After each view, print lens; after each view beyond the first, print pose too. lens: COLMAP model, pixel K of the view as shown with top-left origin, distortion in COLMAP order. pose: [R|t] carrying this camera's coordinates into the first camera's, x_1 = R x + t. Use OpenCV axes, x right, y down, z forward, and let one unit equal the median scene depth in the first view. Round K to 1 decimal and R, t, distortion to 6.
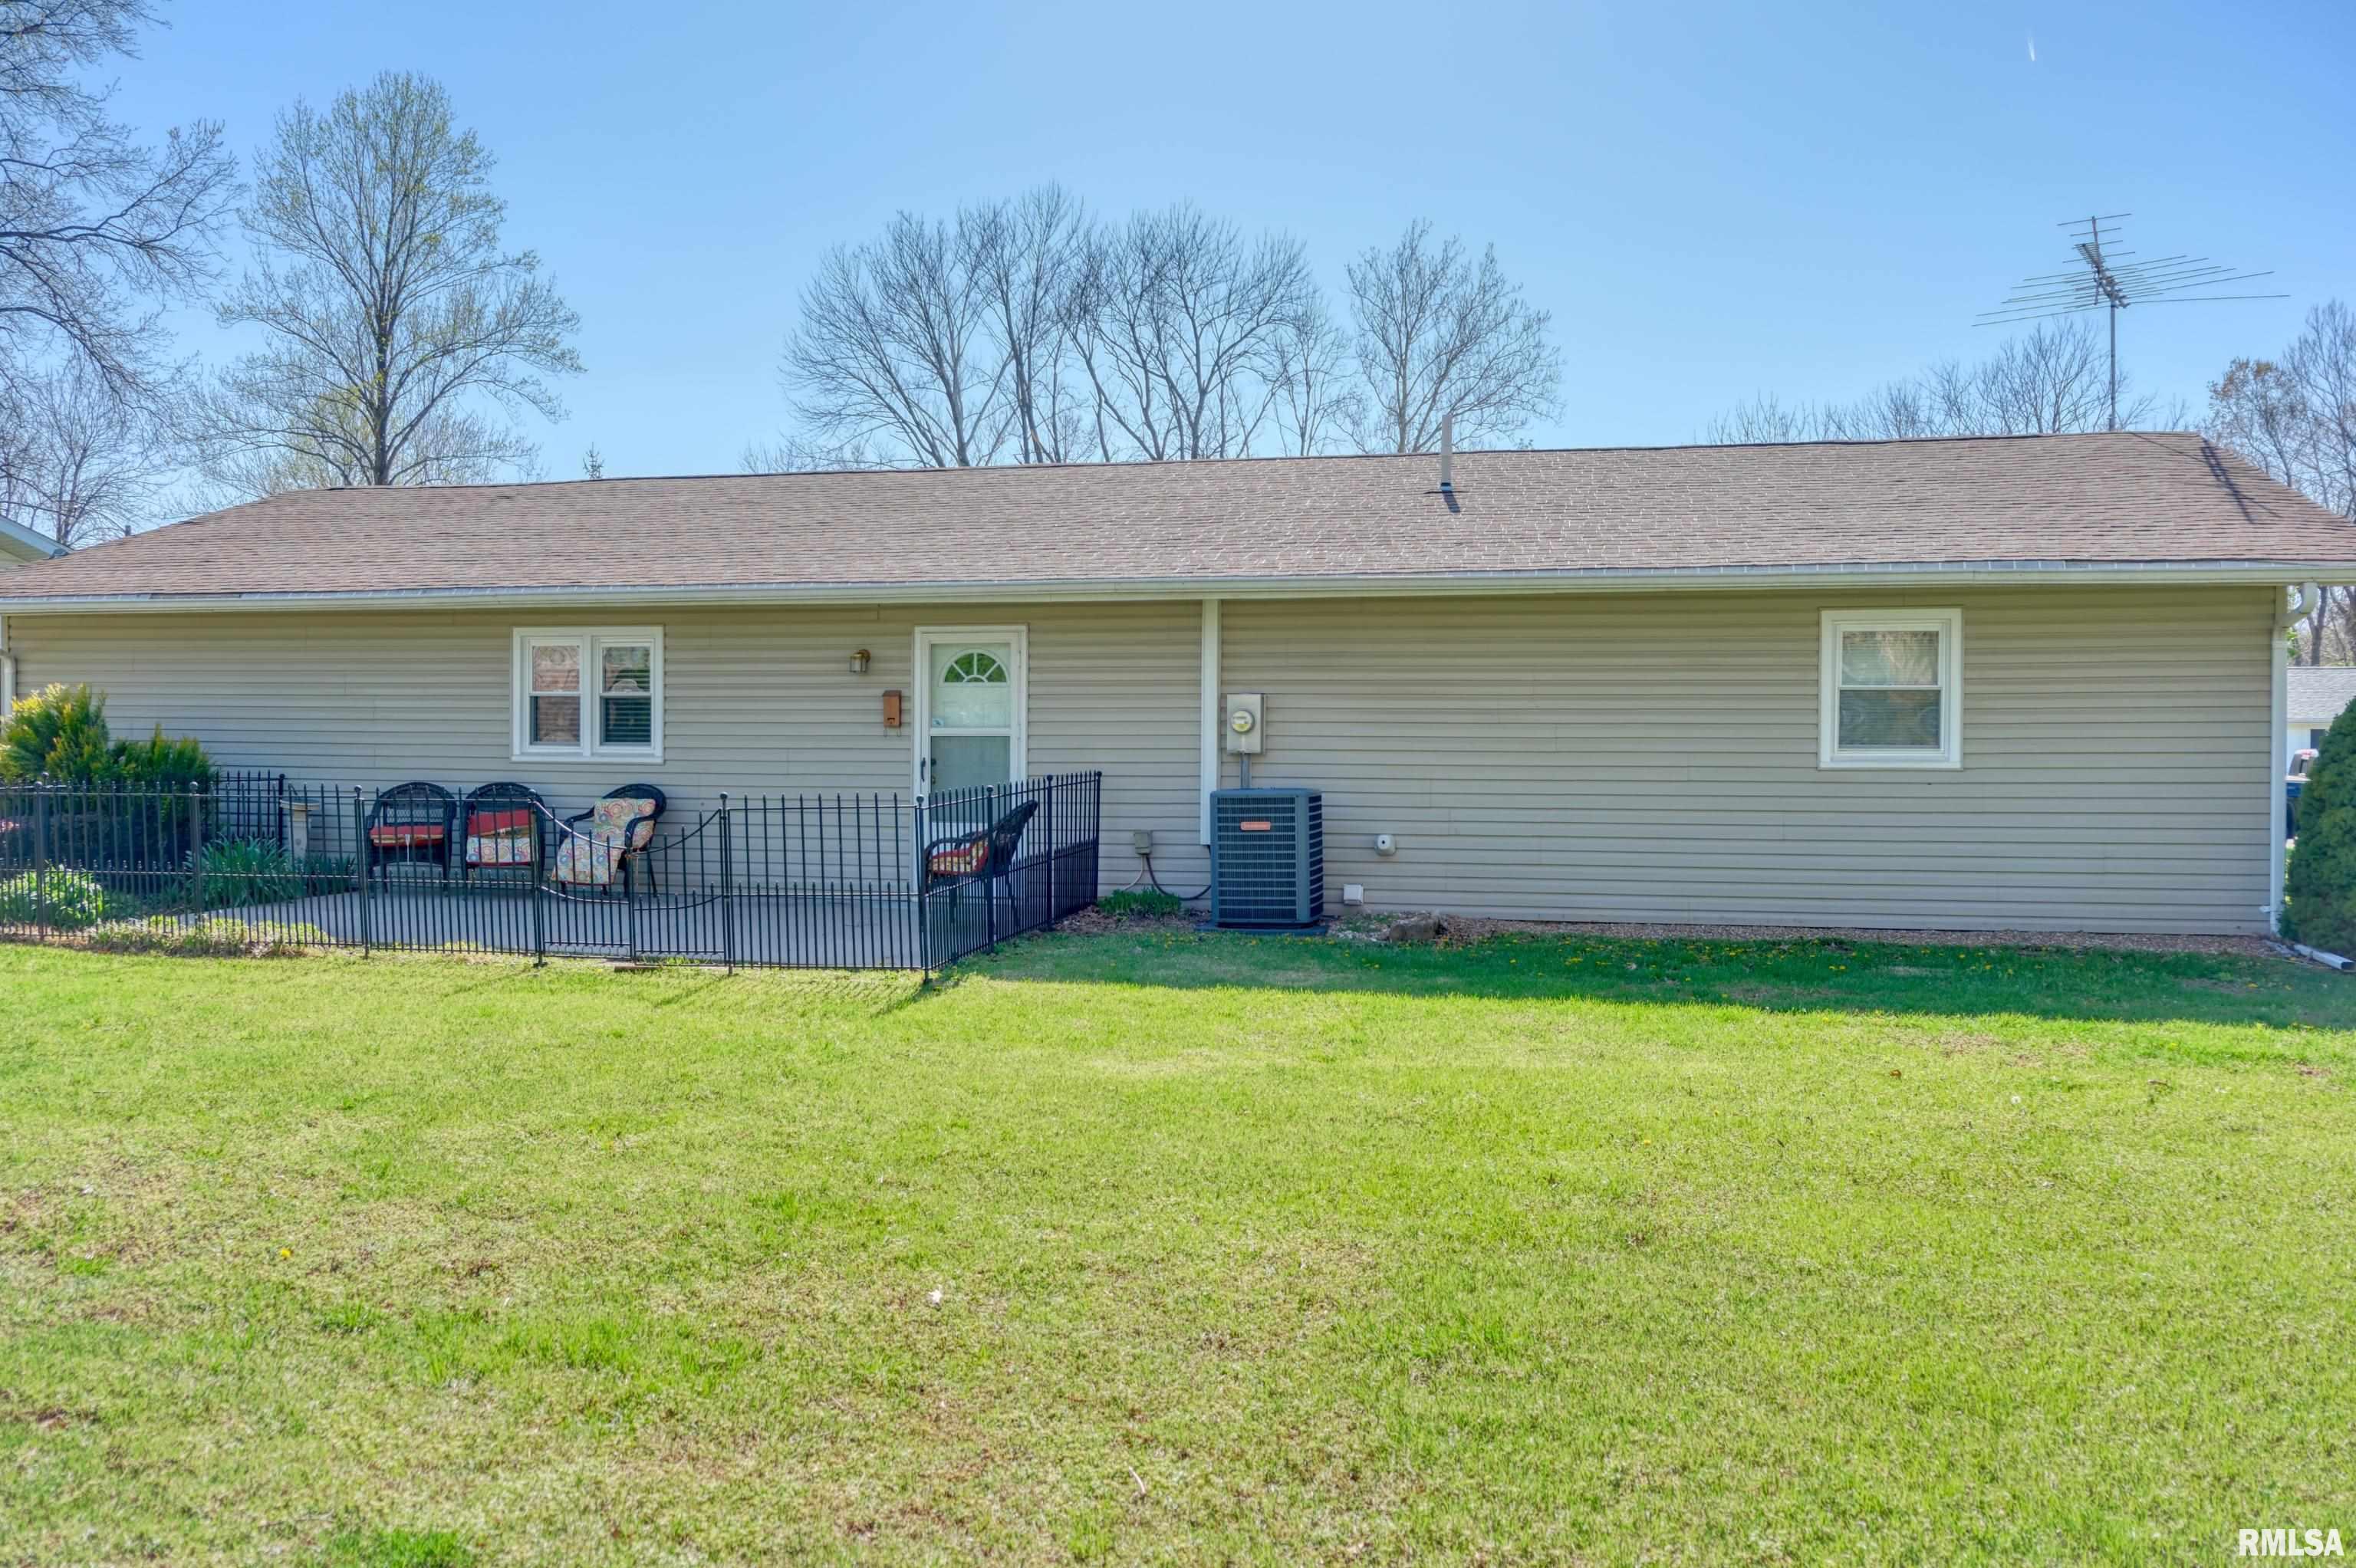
lens RADIAL K [[1853.3, 0, 1178.0], [0, 1853.3, 784.0], [0, 0, 1]] dist [-0.009393, -0.002784]
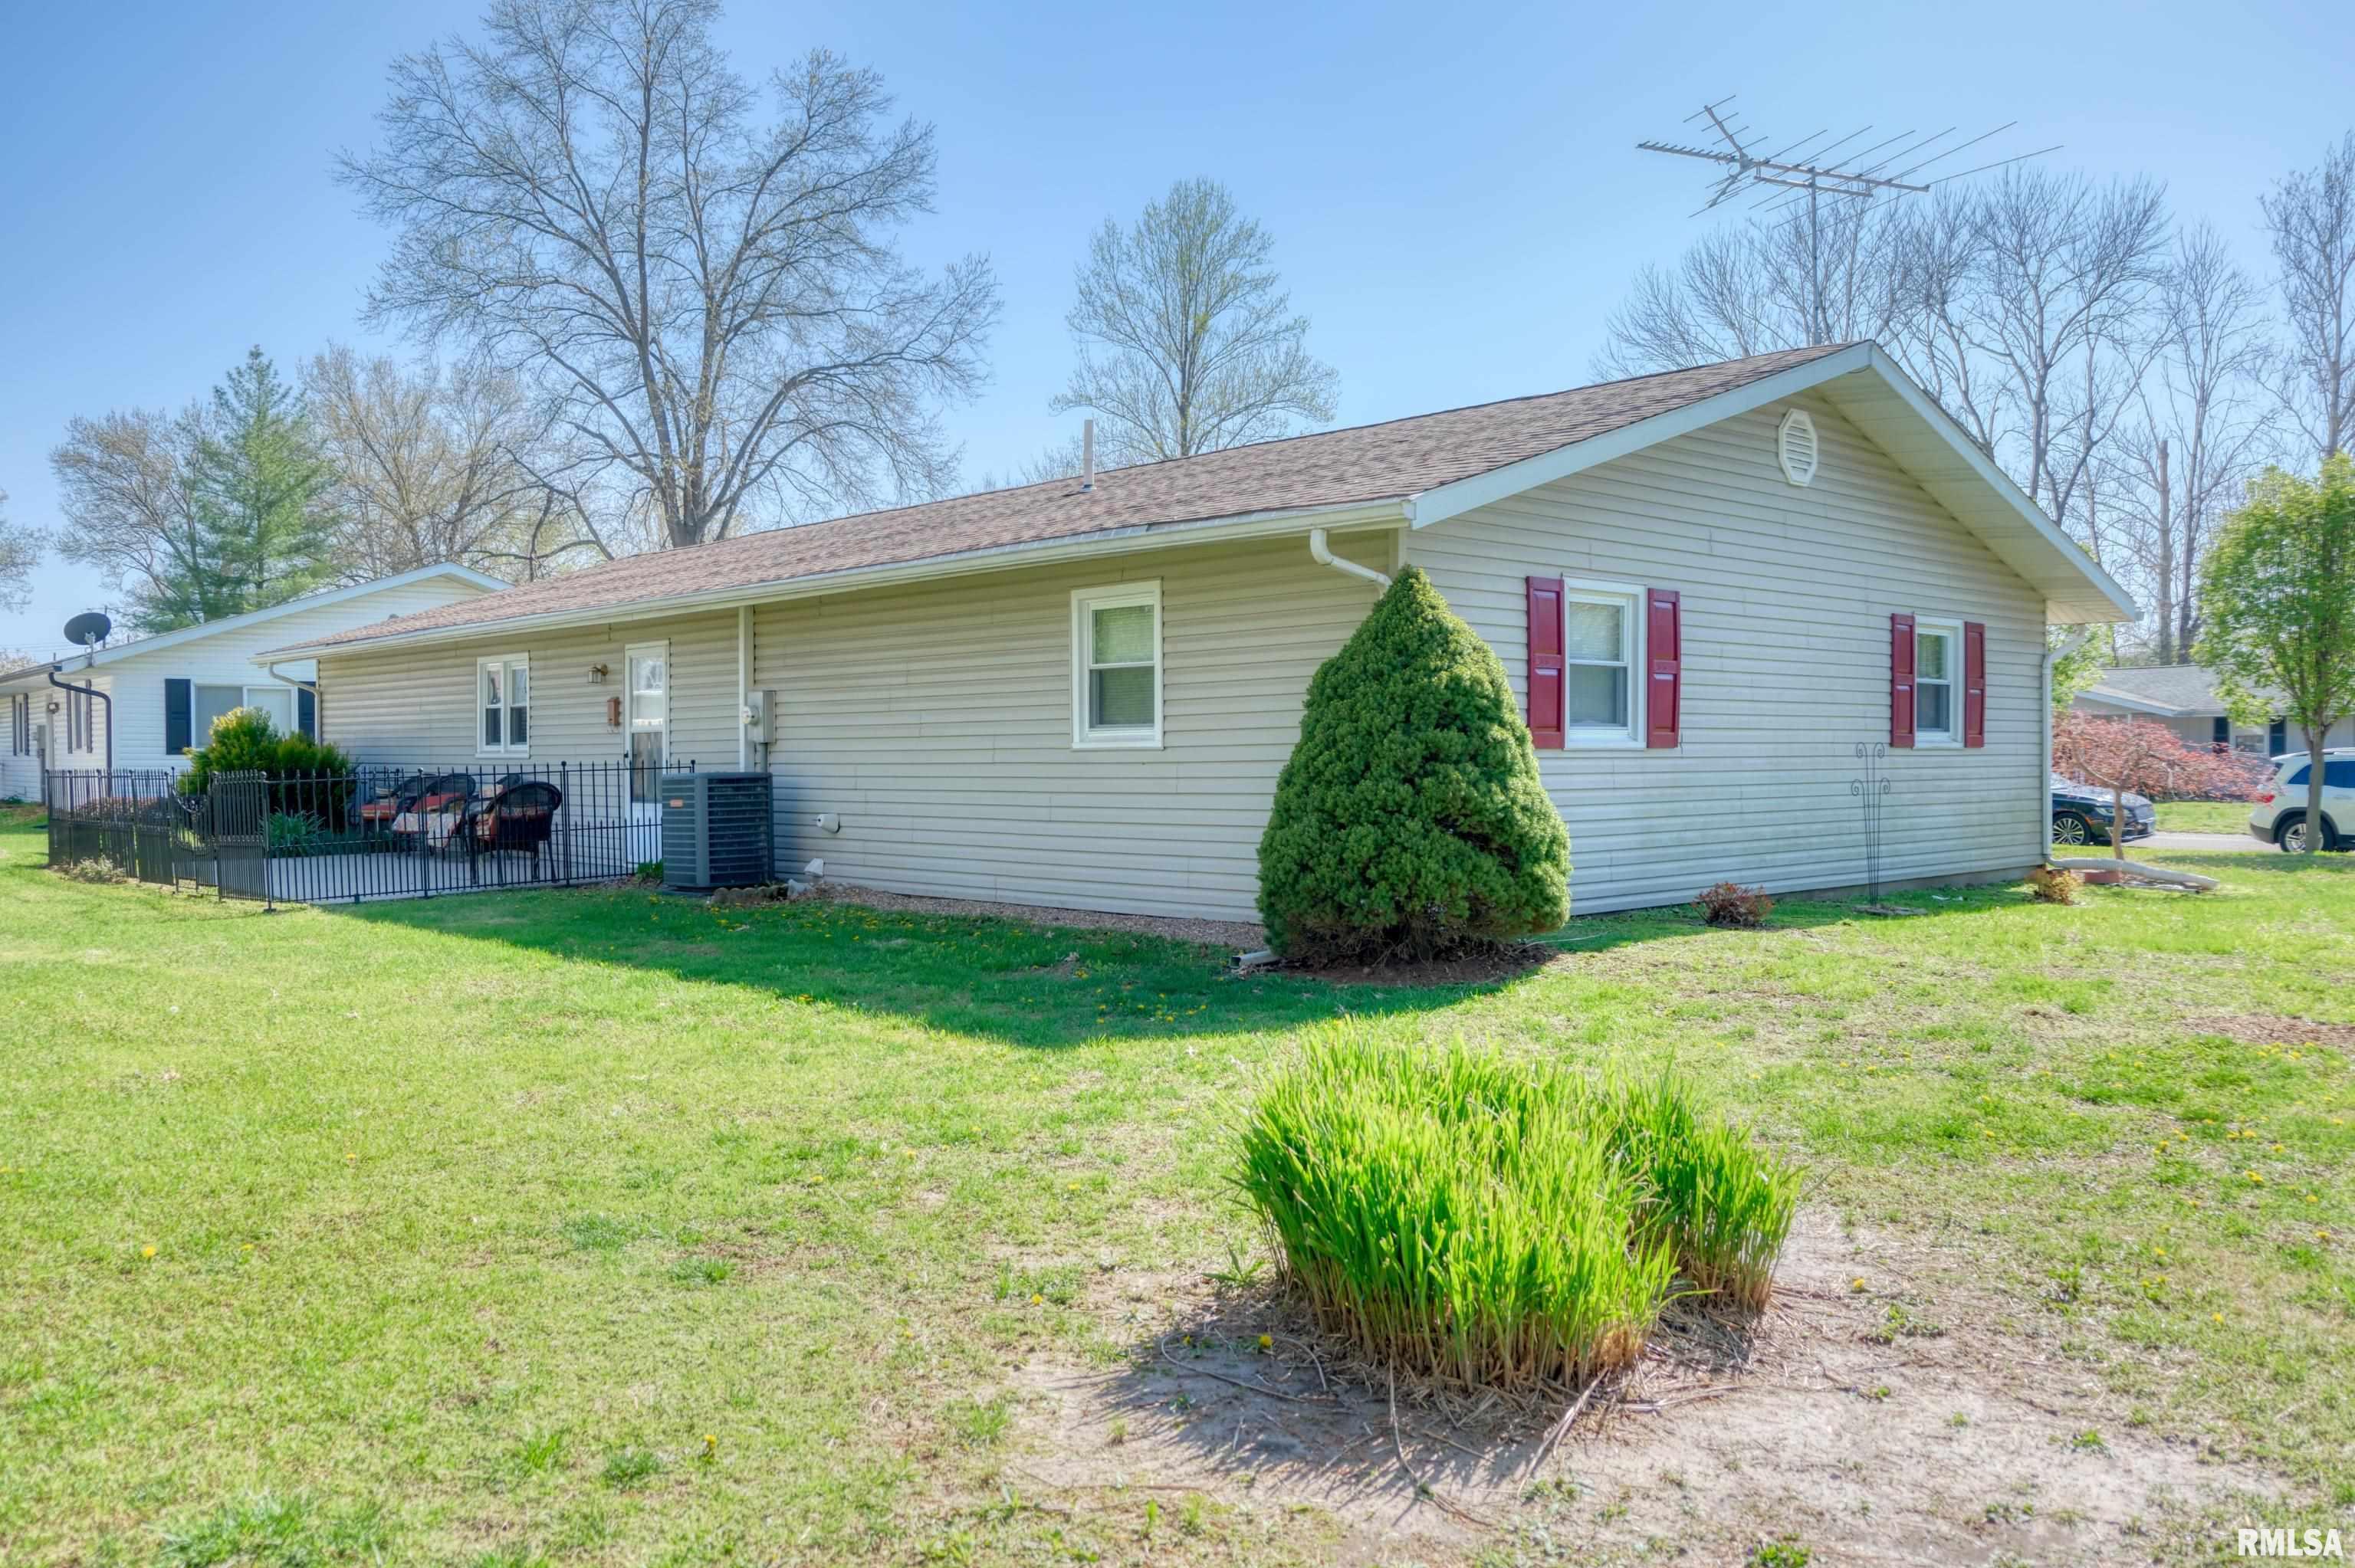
lens RADIAL K [[1810.0, 0, 1177.5], [0, 1810.0, 784.0], [0, 0, 1]] dist [-0.030833, 0.009439]
pose [[0.843356, -0.000273, -0.537355, 0.860301], [-0.004817, 0.999956, -0.008068, 0.016859], [0.537333, 0.009393, 0.843318, 0.198353]]
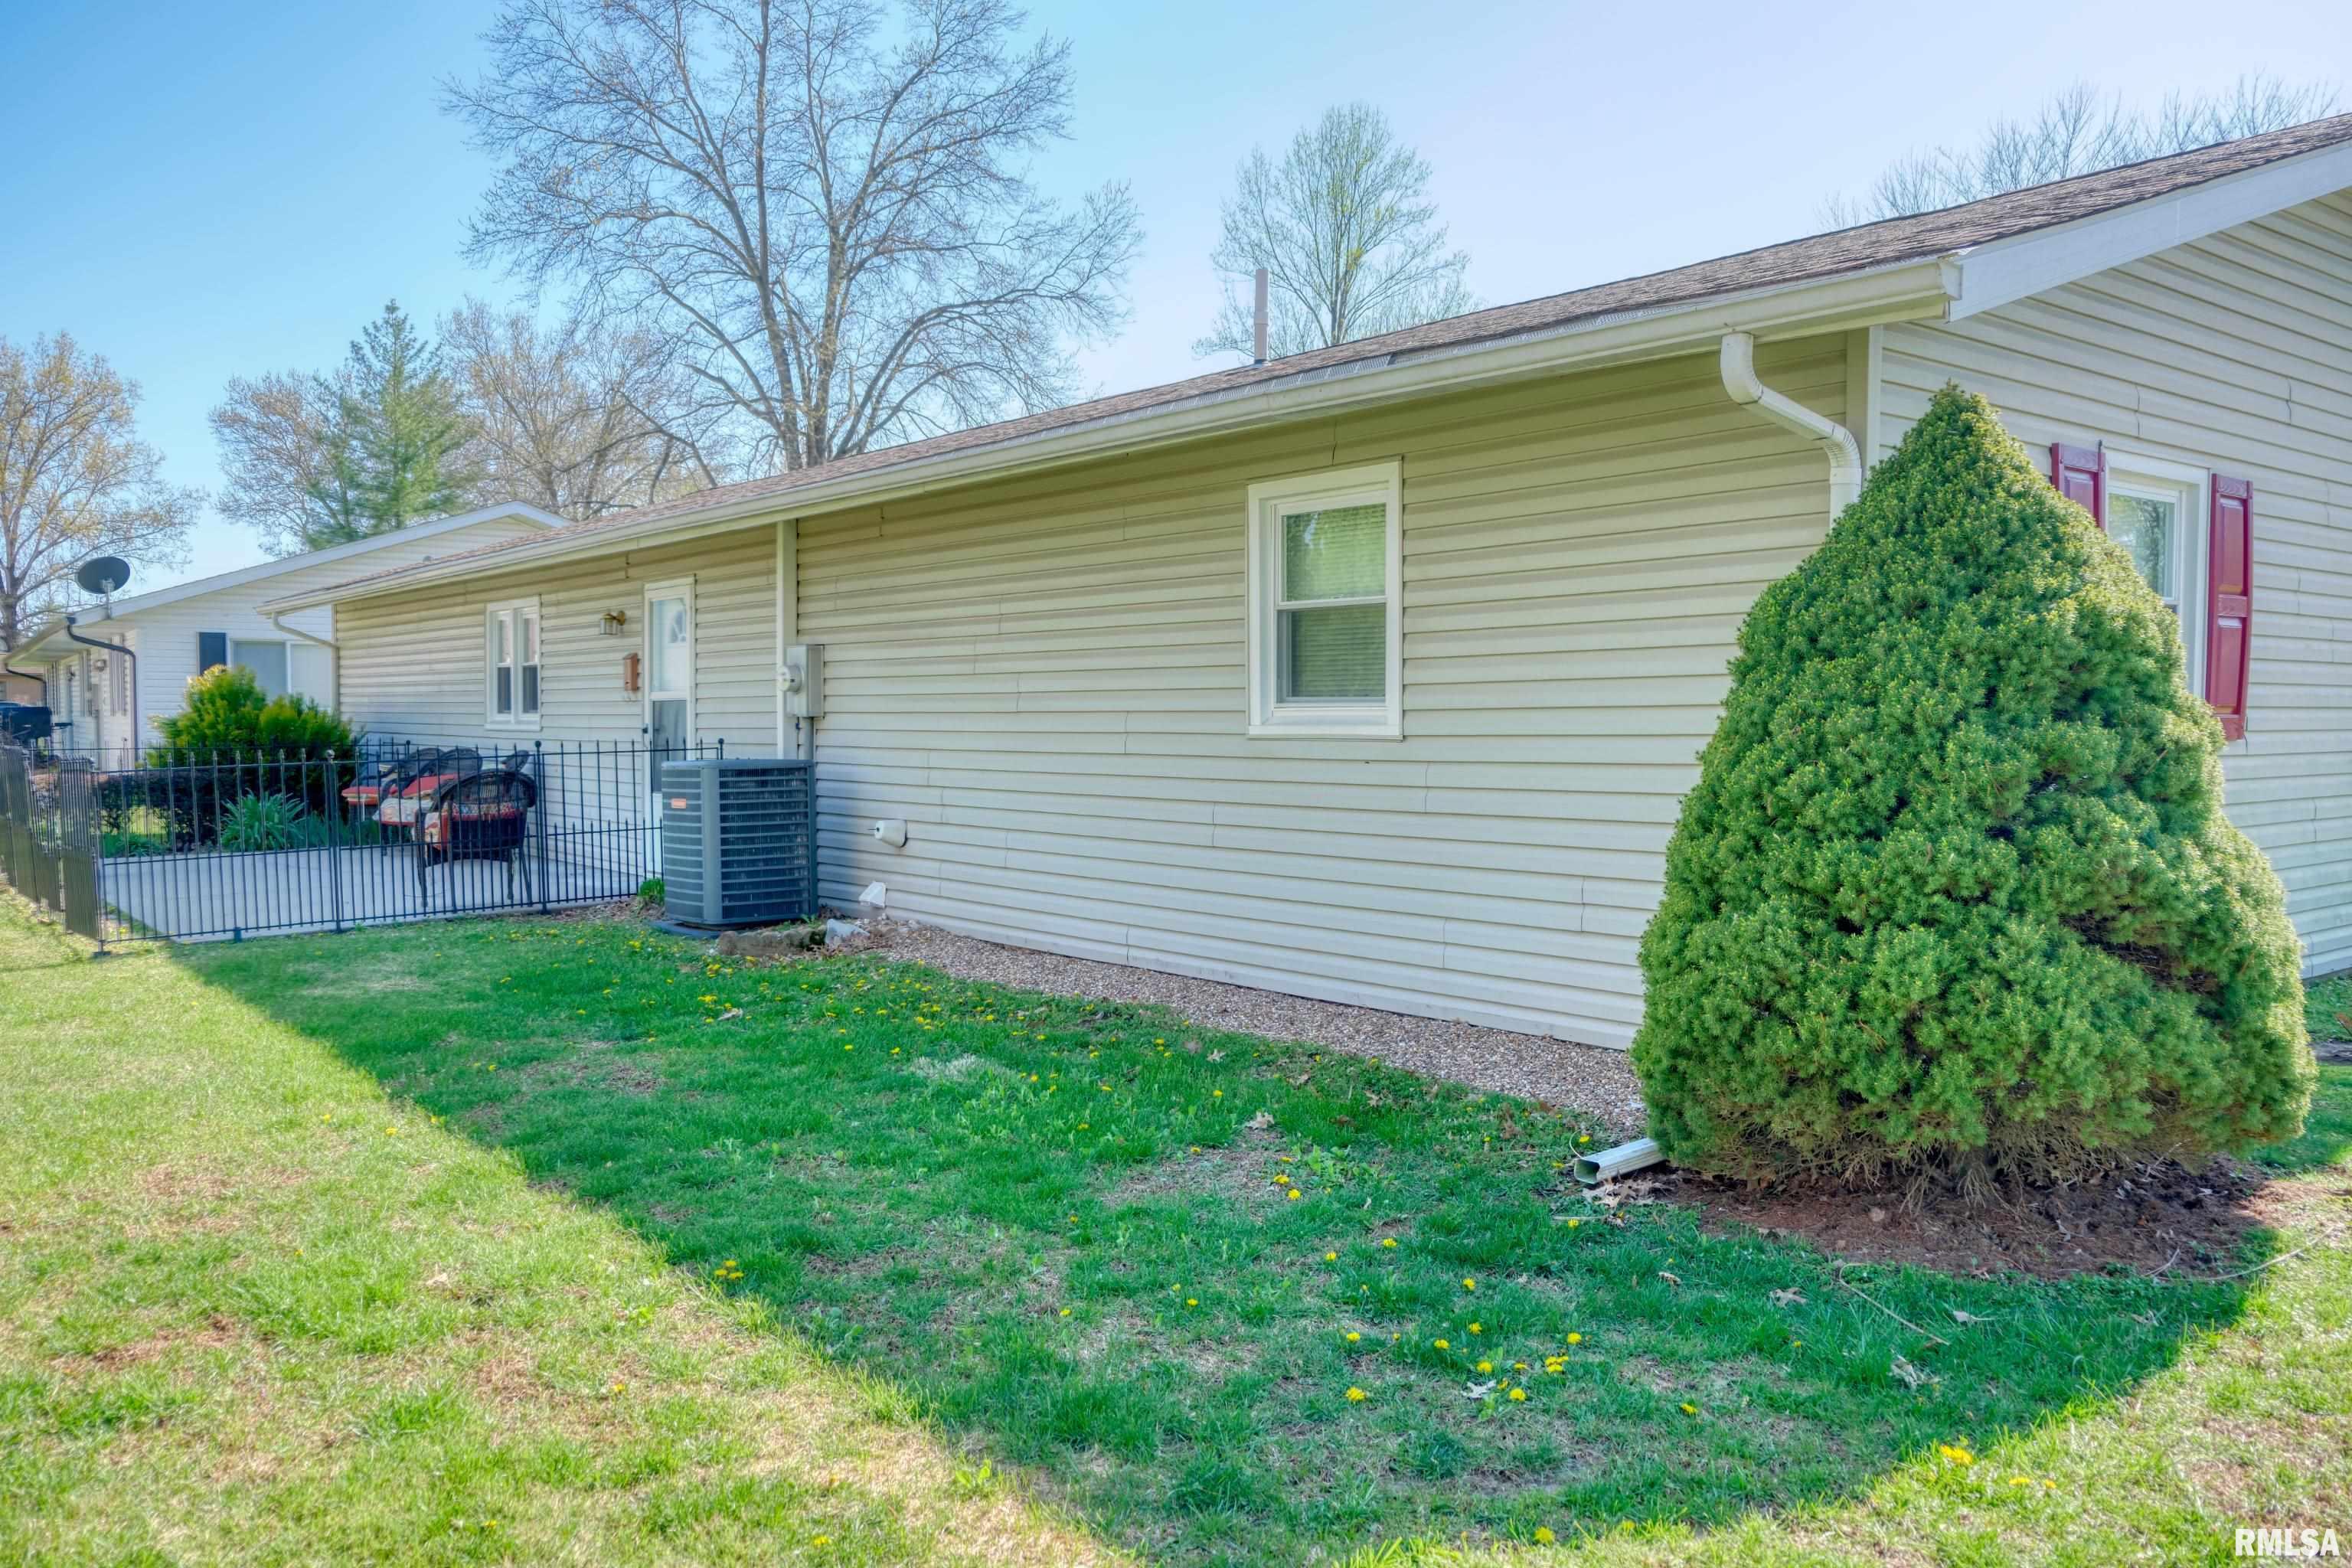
lens RADIAL K [[1794.3, 0, 1173.4], [0, 1794.3, 755.3], [0, 0, 1]] dist [-0.025263, 0.003871]
pose [[0.798646, 0.008794, -0.601737, 0.651239], [-0.011623, 0.999932, -0.000812, -0.000878], [0.601689, 0.007642, 0.798694, 0.466792]]
